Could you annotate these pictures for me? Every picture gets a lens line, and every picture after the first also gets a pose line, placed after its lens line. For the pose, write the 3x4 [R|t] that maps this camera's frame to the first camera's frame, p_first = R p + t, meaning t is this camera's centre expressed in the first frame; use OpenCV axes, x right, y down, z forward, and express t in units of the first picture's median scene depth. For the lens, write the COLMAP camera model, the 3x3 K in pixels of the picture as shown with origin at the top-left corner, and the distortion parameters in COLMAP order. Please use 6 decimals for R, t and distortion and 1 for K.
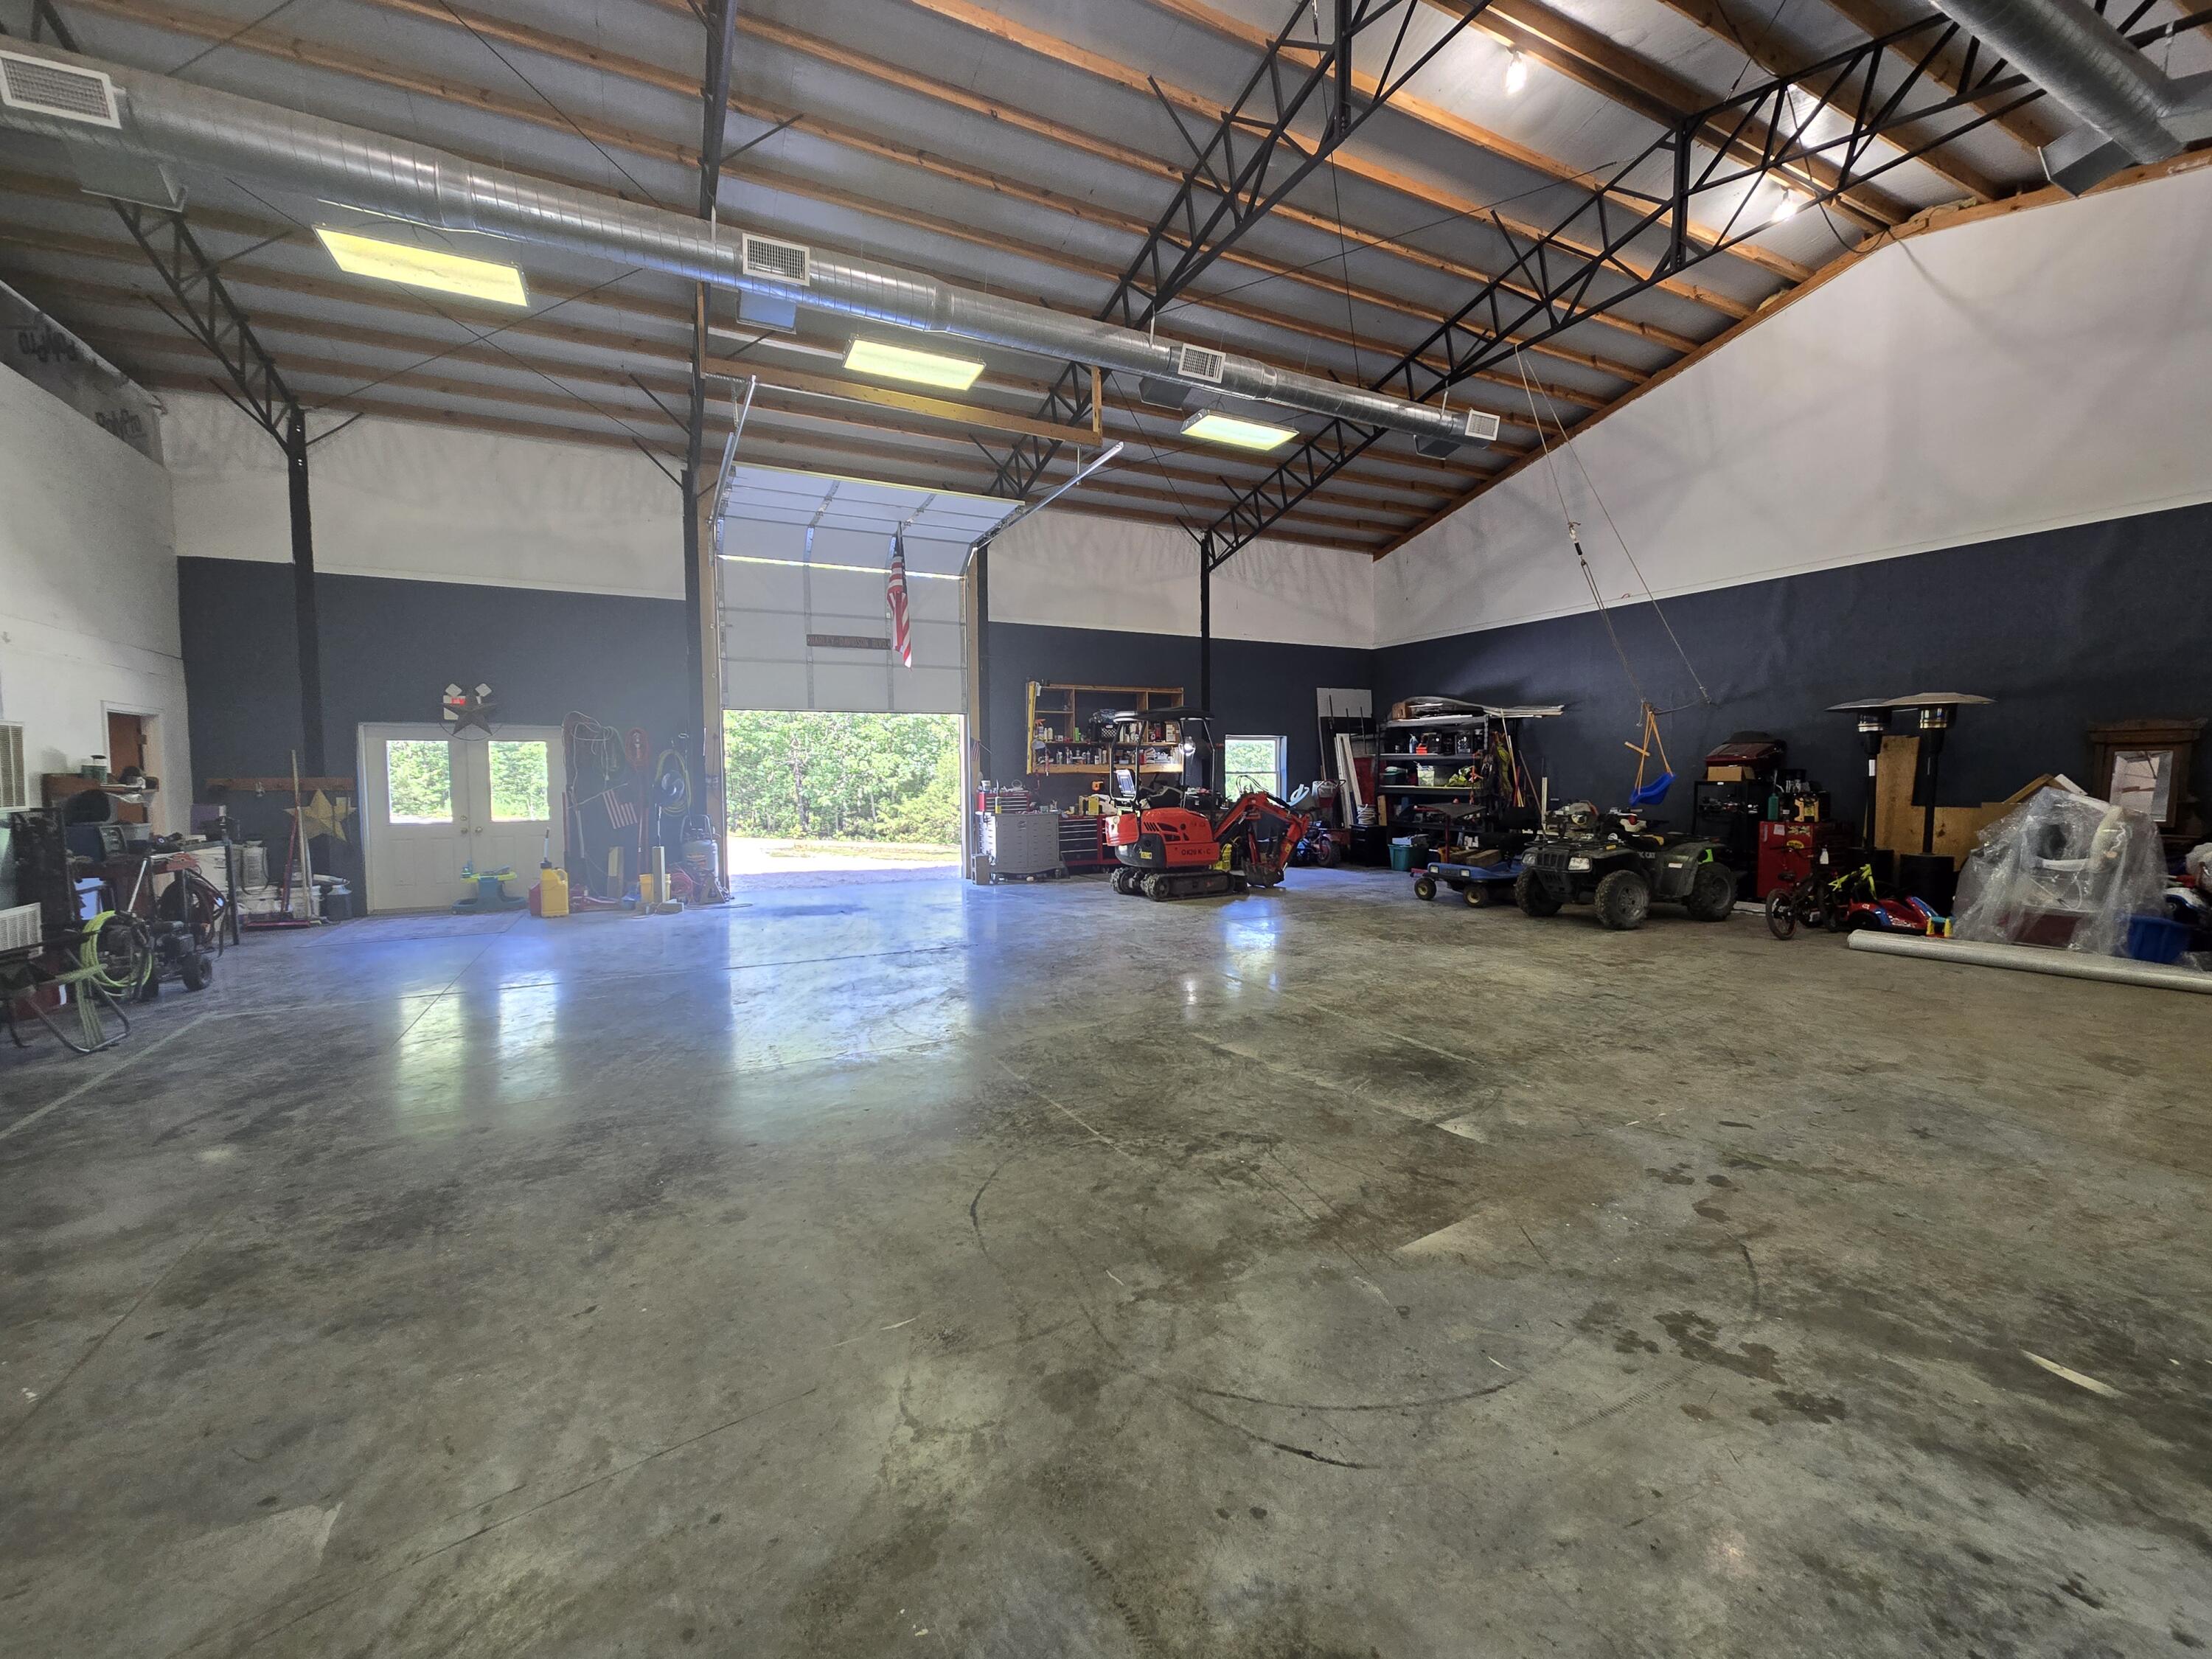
lens RADIAL K [[906.3, 0, 1122.0], [0, 906.3, 826.4], [0, 0, 1]] dist [-0.001698, 0.000807]
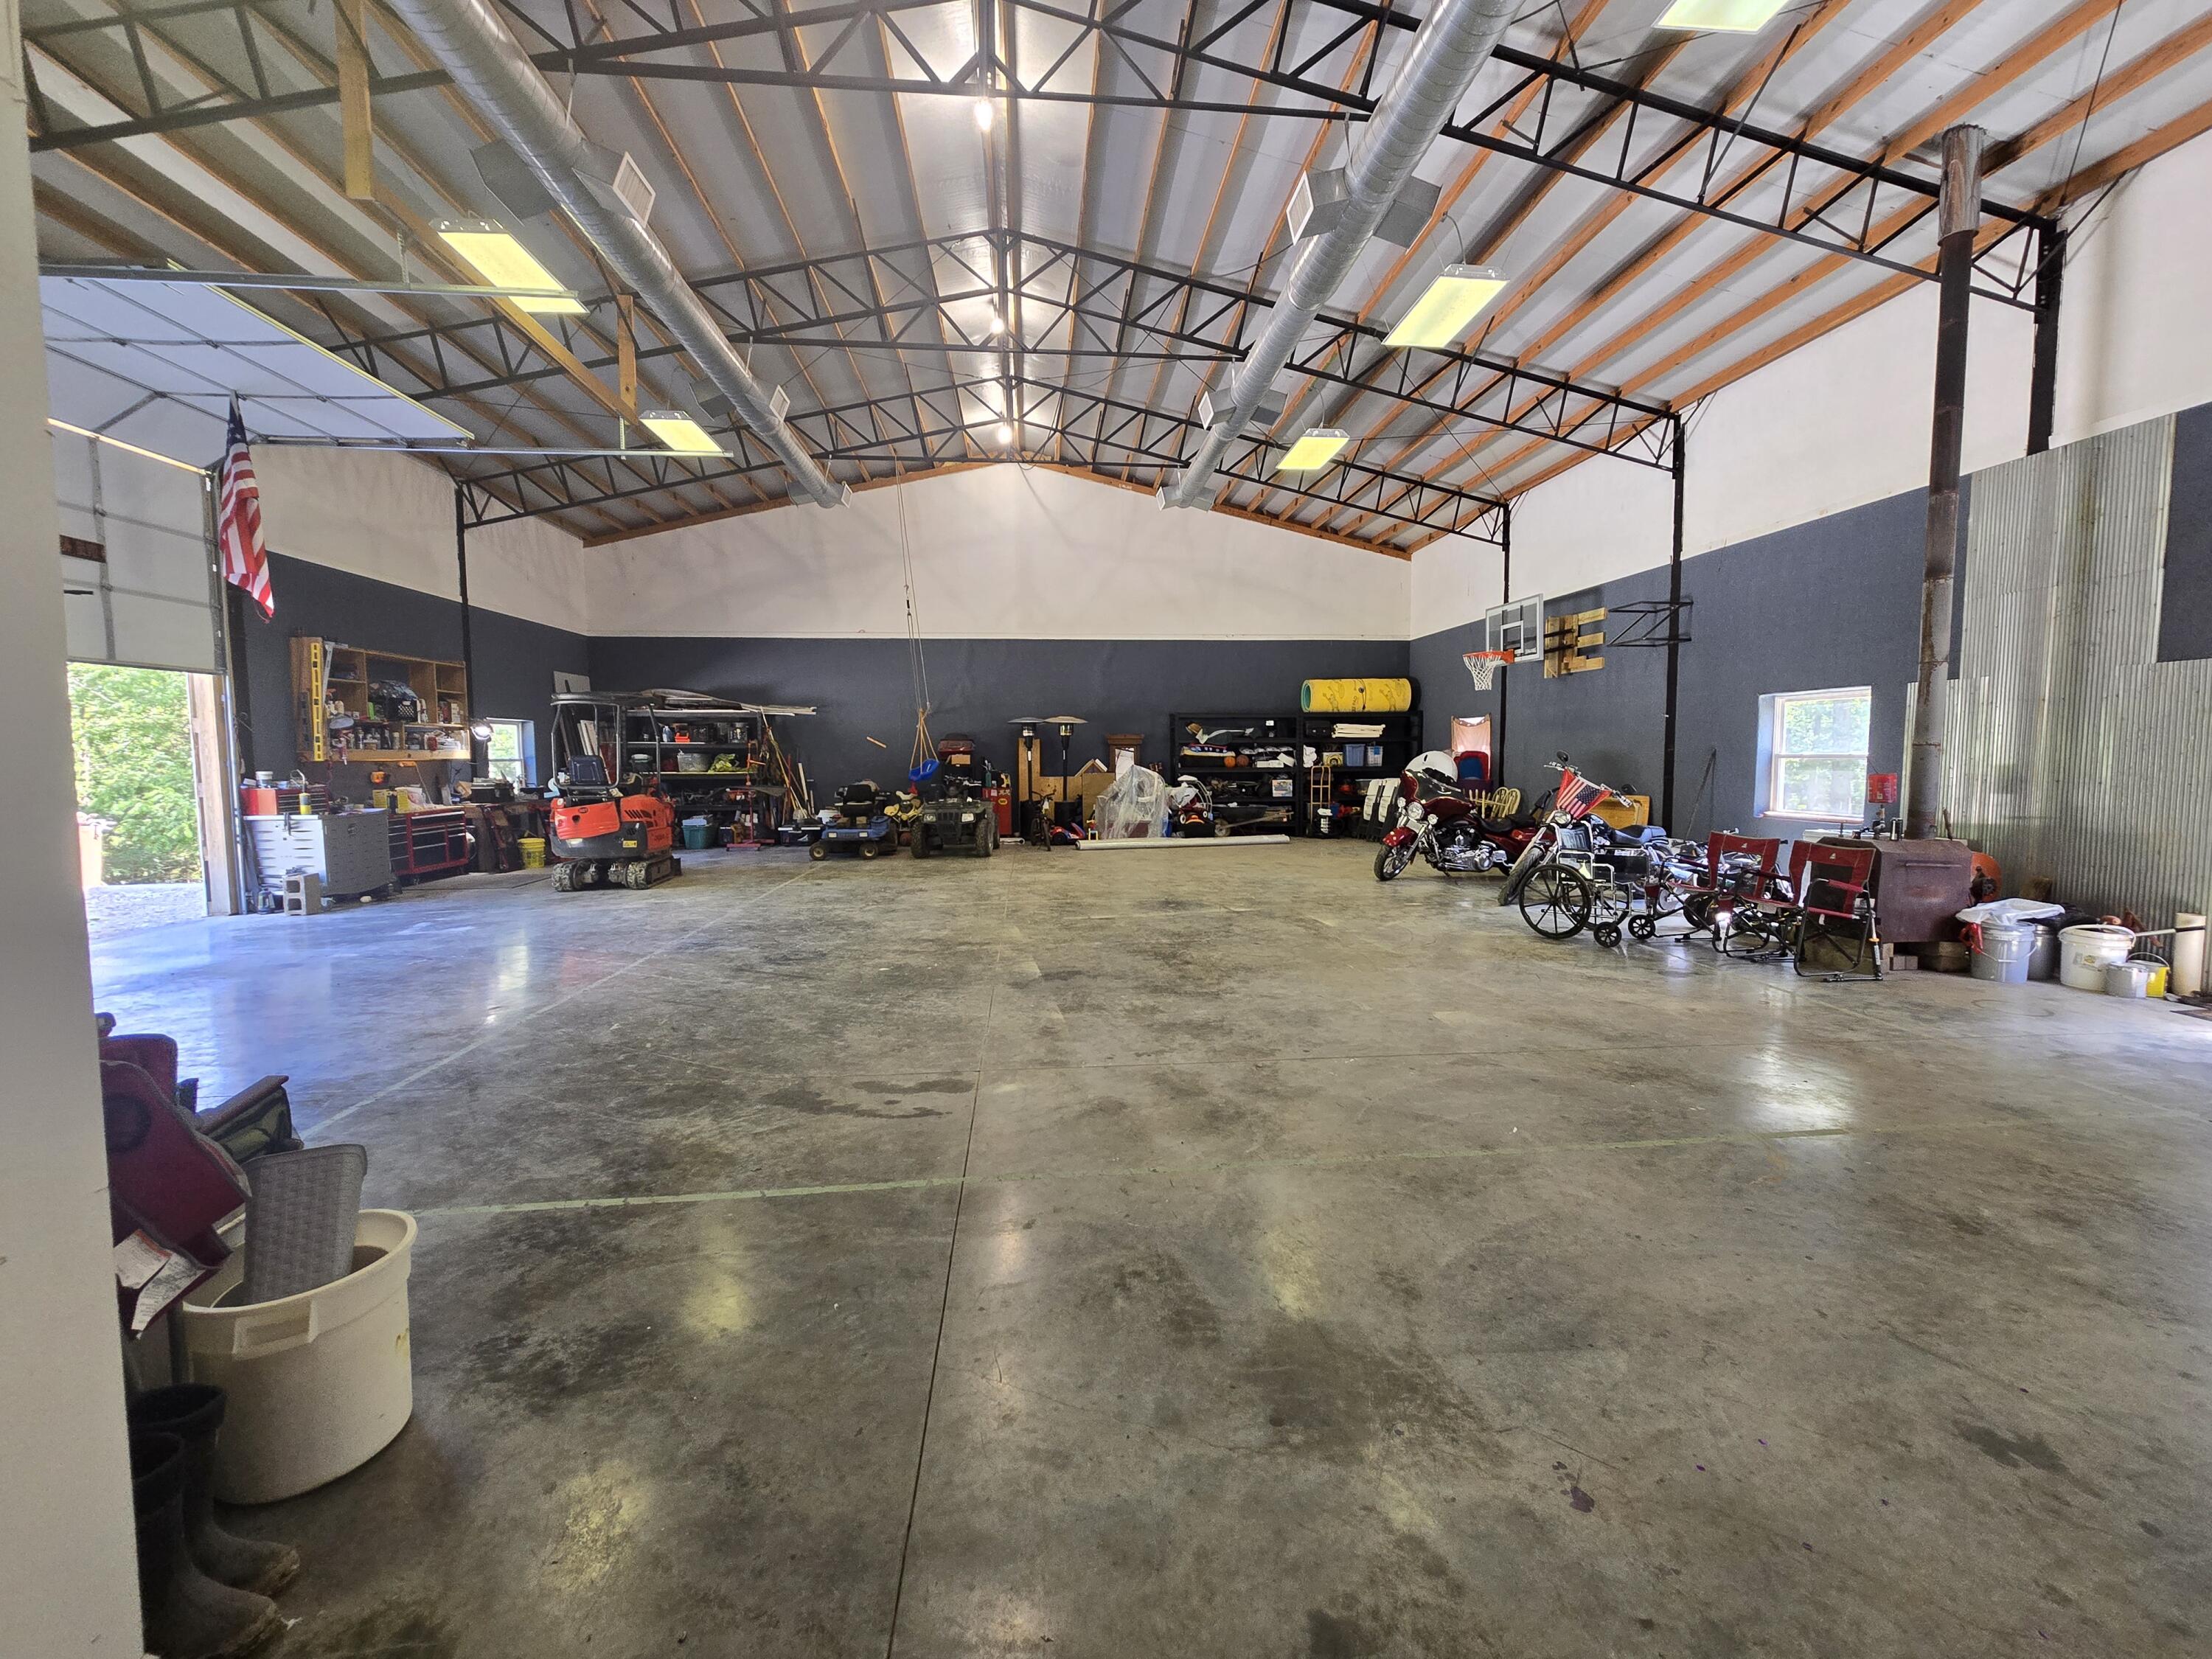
lens RADIAL K [[906.3, 0, 1115.3], [0, 906.3, 820.9], [0, 0, 1]] dist [-0.001698, 0.000807]
pose [[0.379295, -0.063864, 0.923069, -0.634493], [0.058040, 0.997293, 0.045150, -0.006184], [-0.923454, 0.036450, 0.381975, 0.134579]]
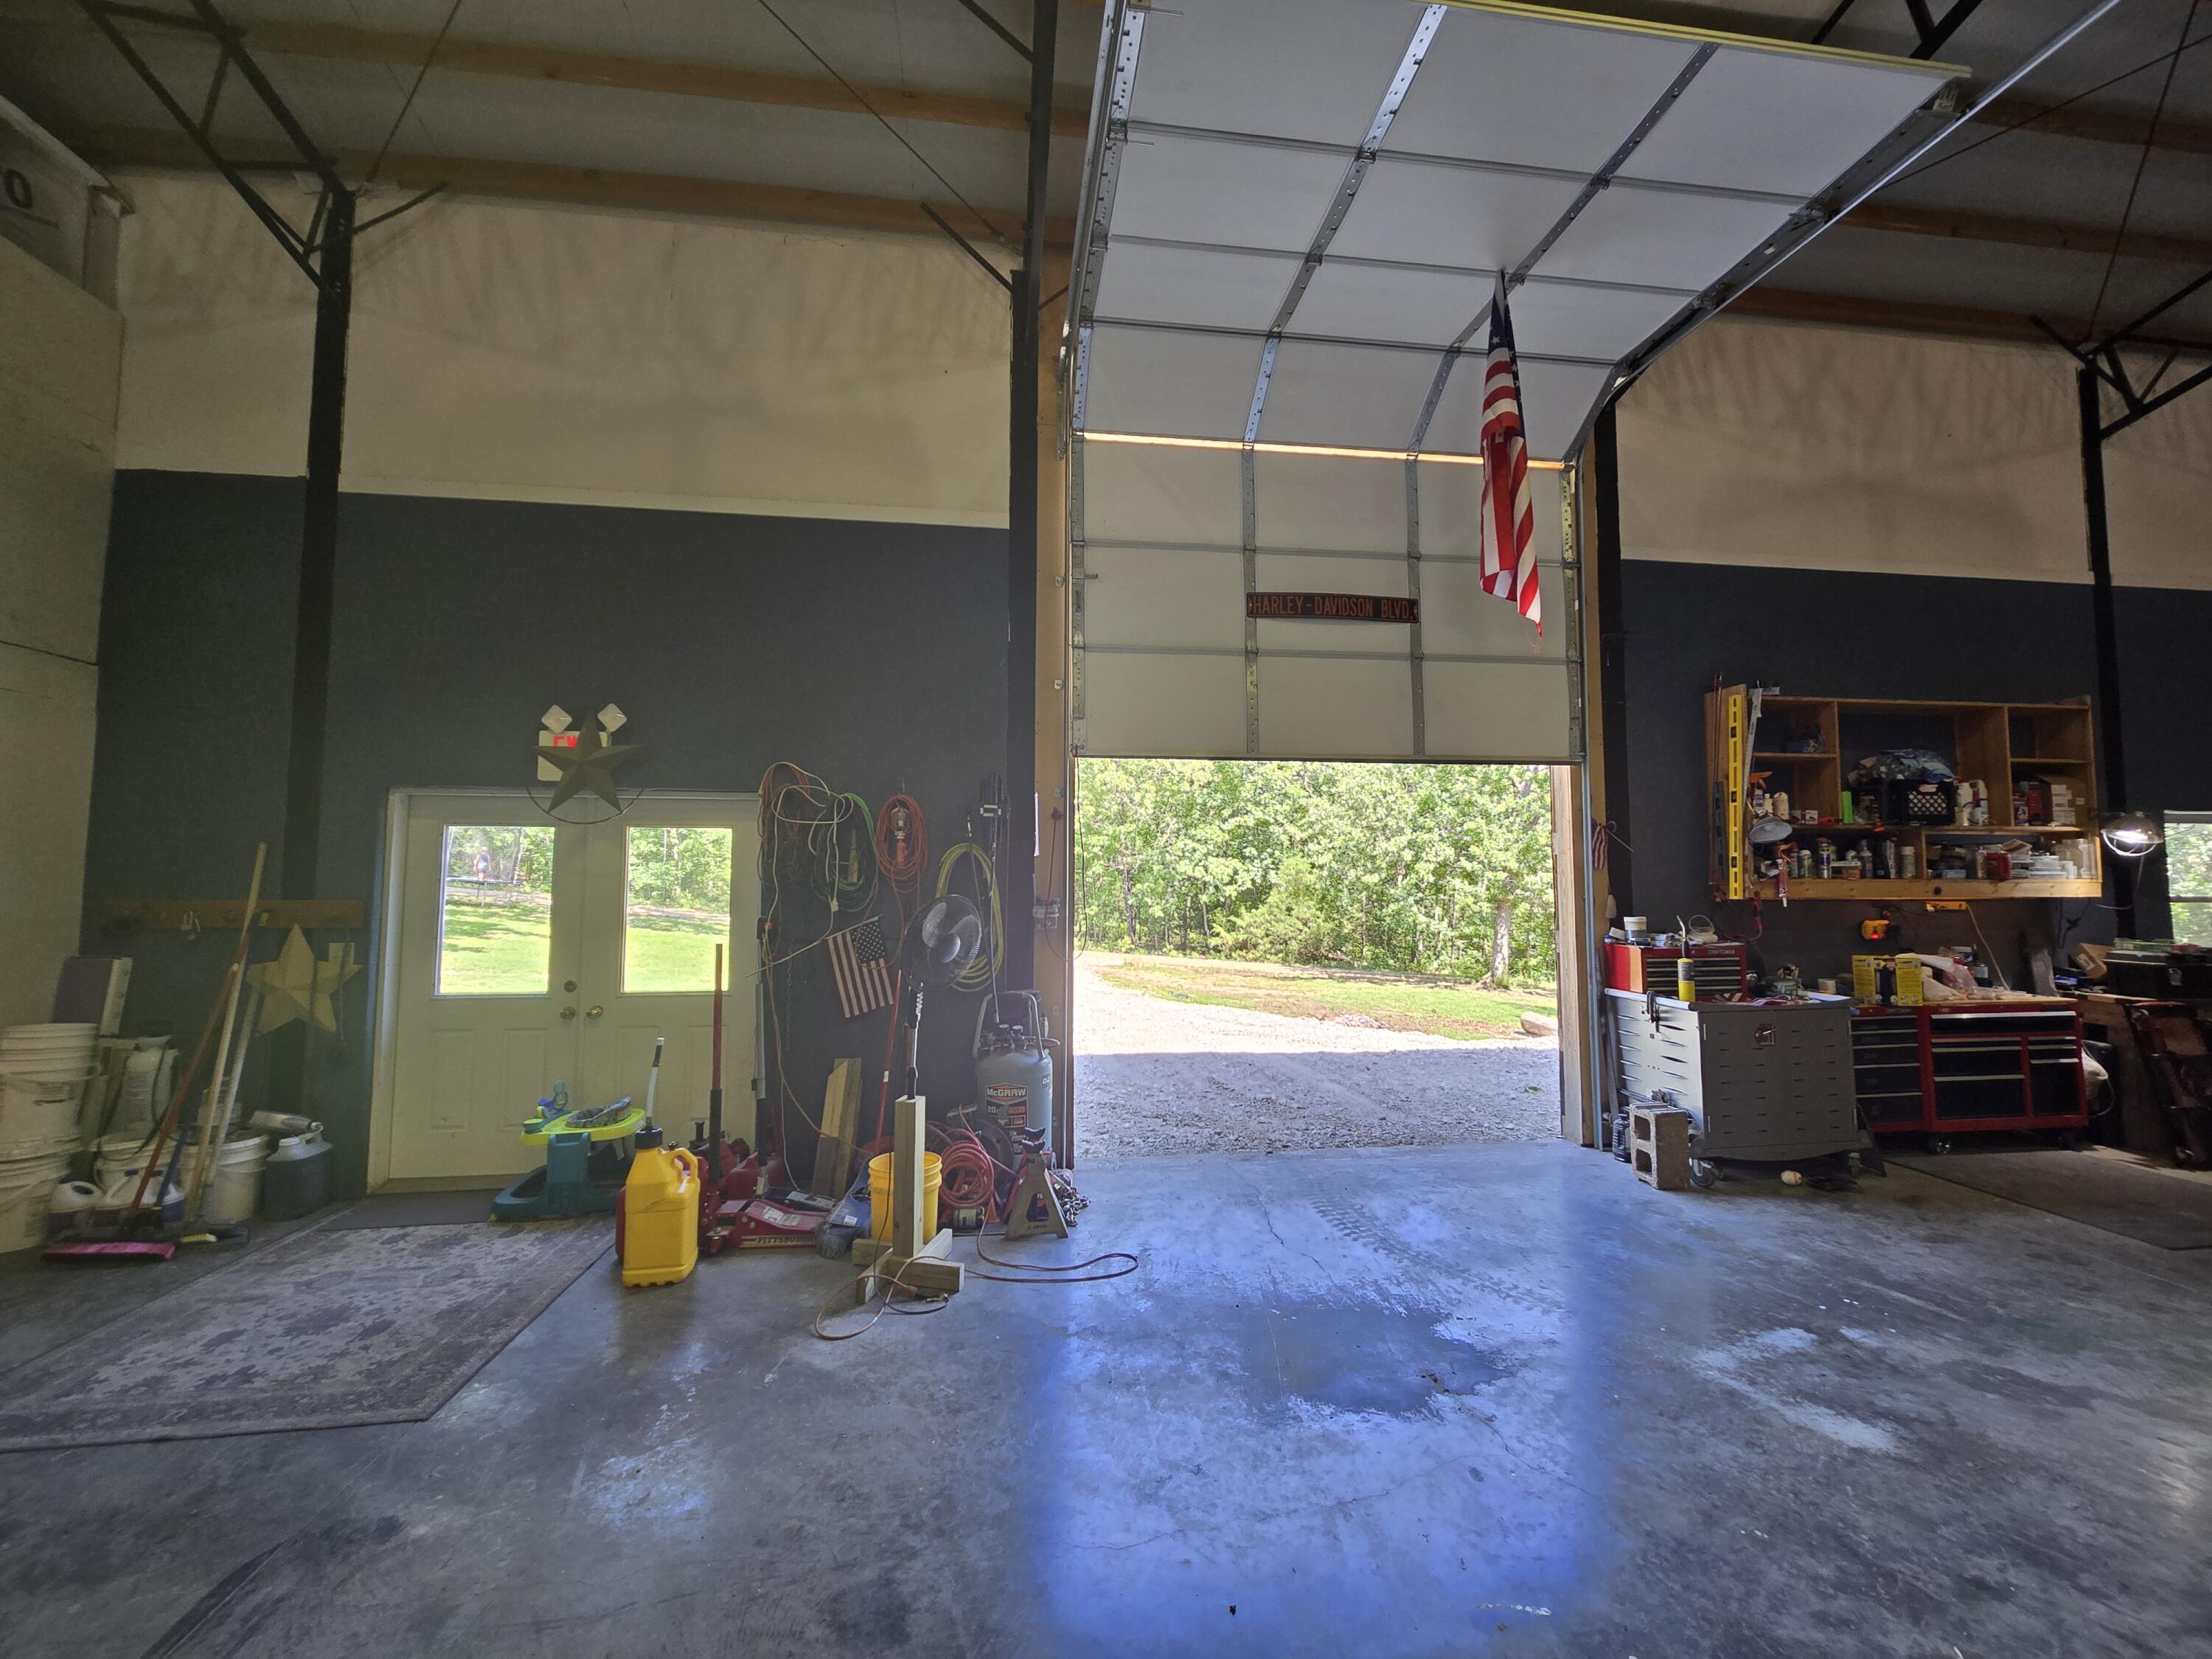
lens RADIAL K [[906.3, 0, 1107.9], [0, 906.3, 819.5], [0, 0, 1]] dist [-0.001698, 0.000807]
pose [[0.938821, -0.014614, -0.344094, -0.269229], [-0.028097, 0.992519, -0.118812, -0.043923], [0.343256, 0.121211, 0.931388, 0.588466]]
